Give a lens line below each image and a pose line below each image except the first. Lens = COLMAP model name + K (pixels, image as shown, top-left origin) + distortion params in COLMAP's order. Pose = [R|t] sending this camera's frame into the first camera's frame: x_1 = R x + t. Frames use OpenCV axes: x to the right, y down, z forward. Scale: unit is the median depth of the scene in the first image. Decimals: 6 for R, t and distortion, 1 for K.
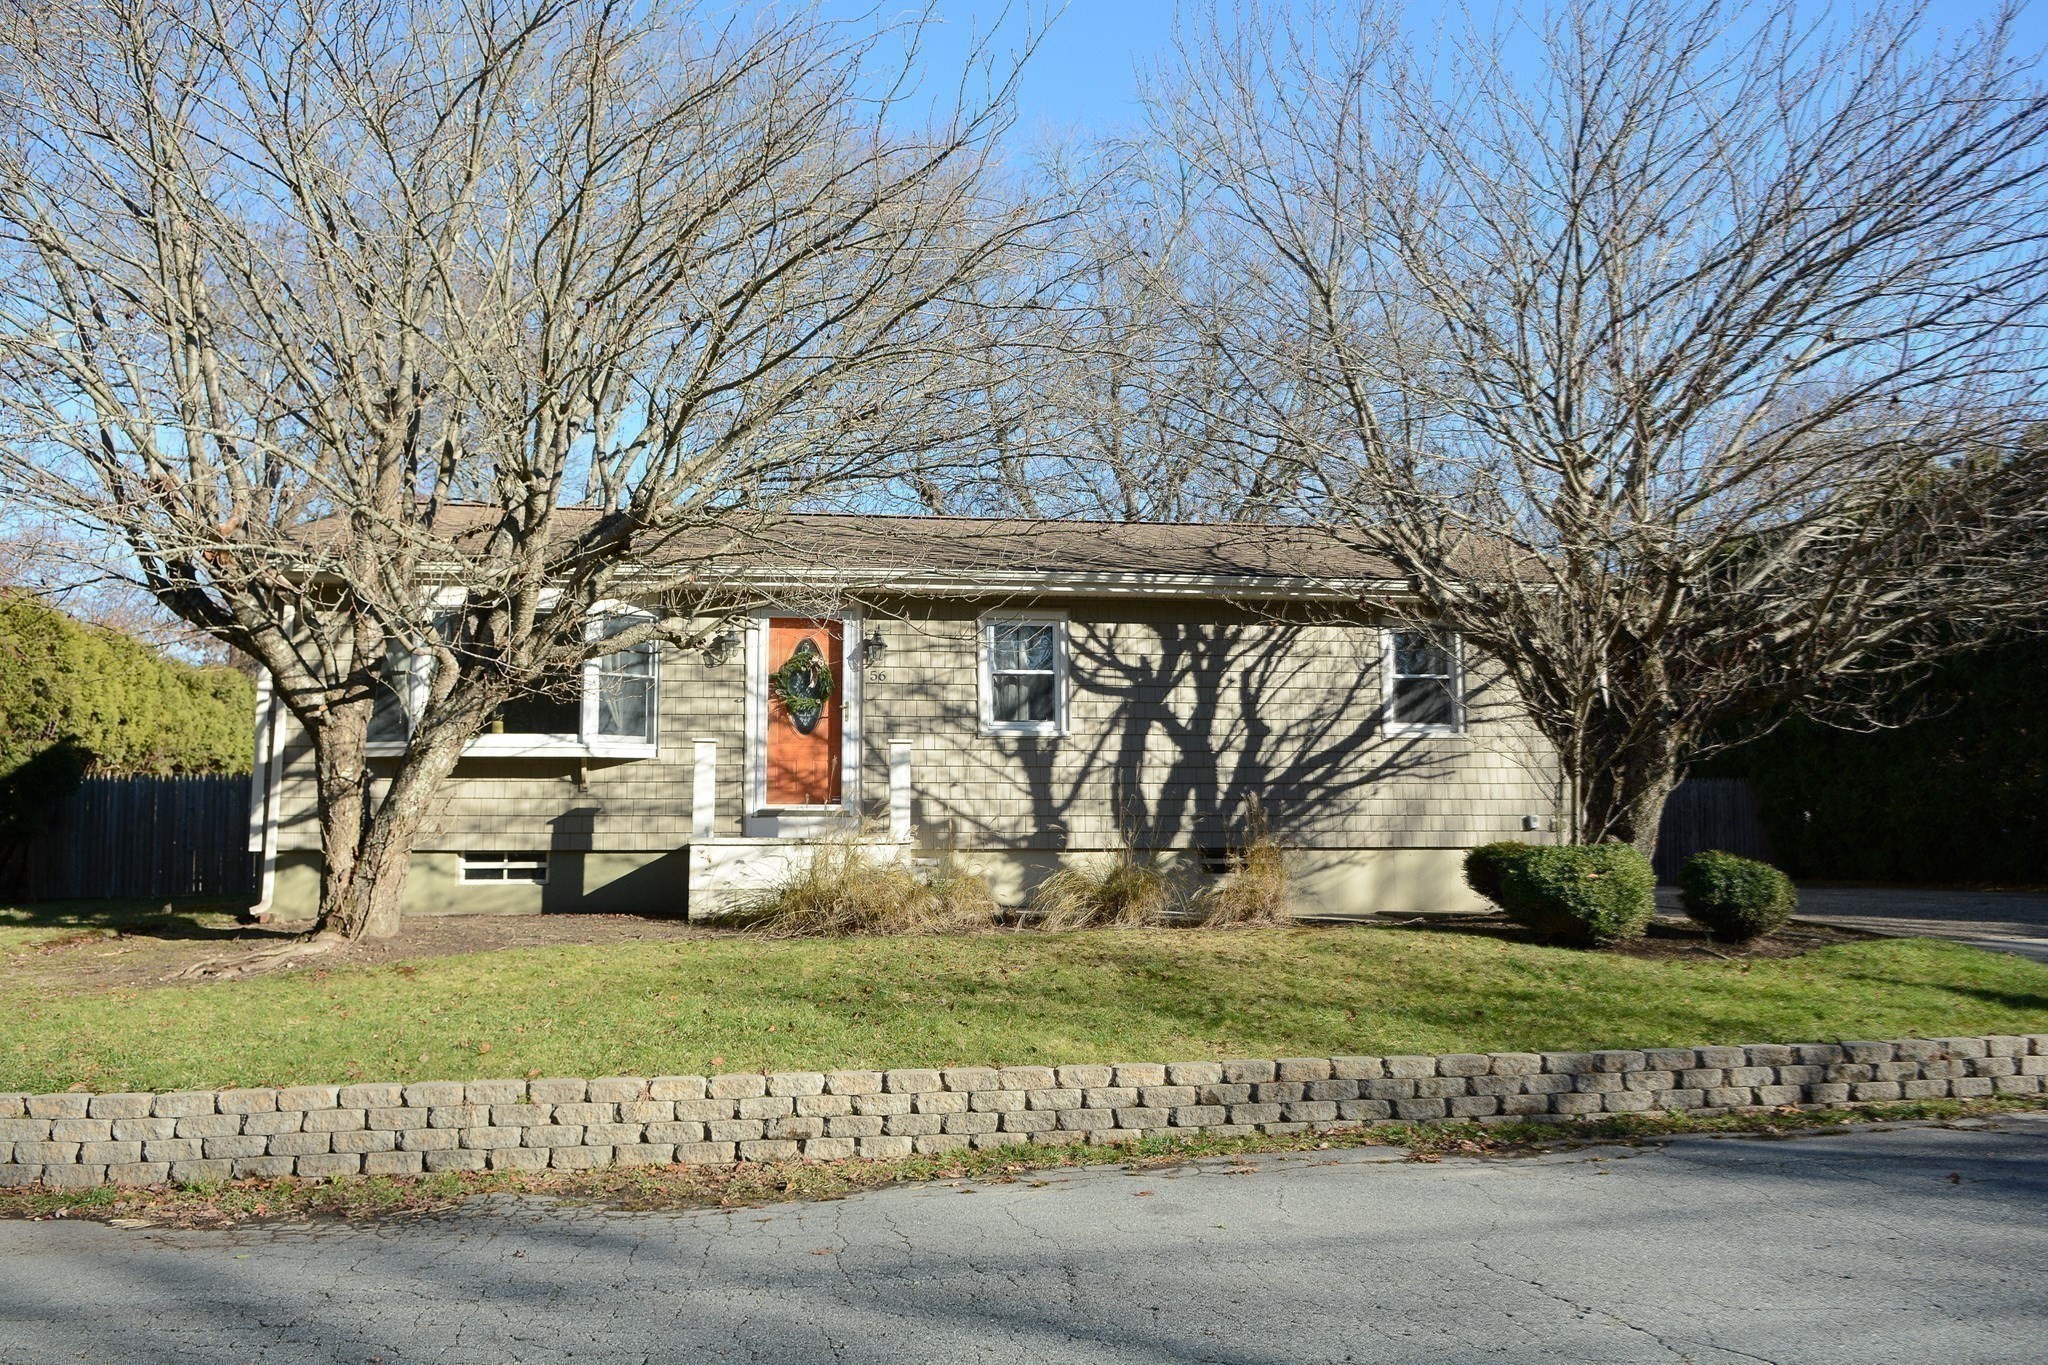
lens RADIAL K [[1462.2, 0, 1024.0], [0, 1462.2, 682.5], [0, 0, 1]] dist [-0.023865, -0.002725]
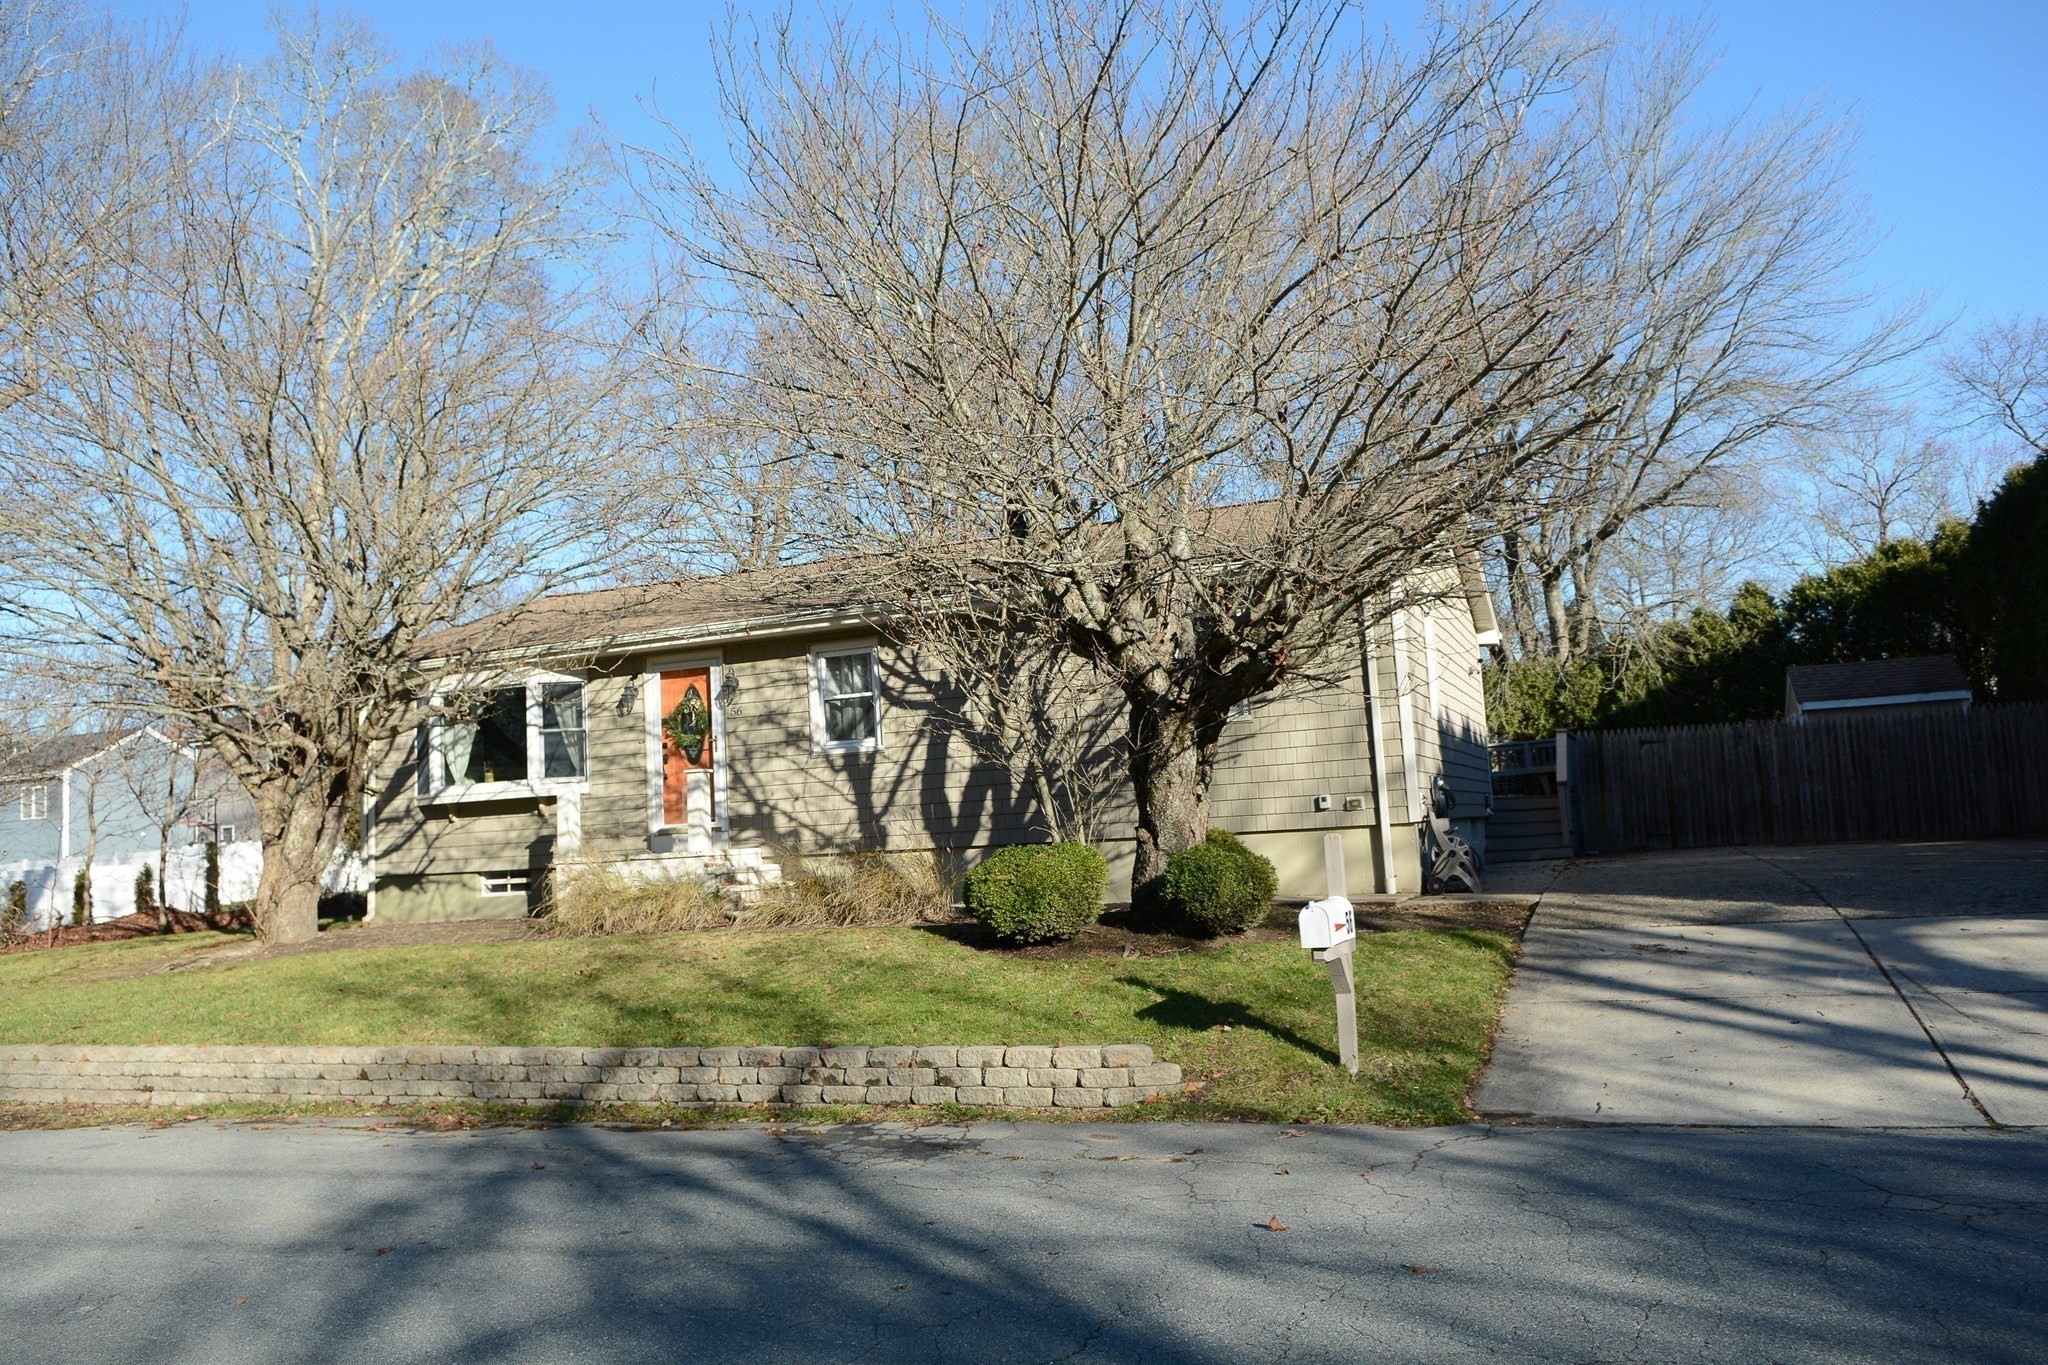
lens RADIAL K [[1474.0, 0, 1023.7], [0, 1474.0, 634.4], [0, 0, 1]] dist [-0.003985, 0.000159]
pose [[0.866612, -0.108950, -0.486943, 0.687628], [0.105938, 0.993798, -0.033816, -0.001456], [0.487607, -0.022281, 0.872779, 0.069590]]
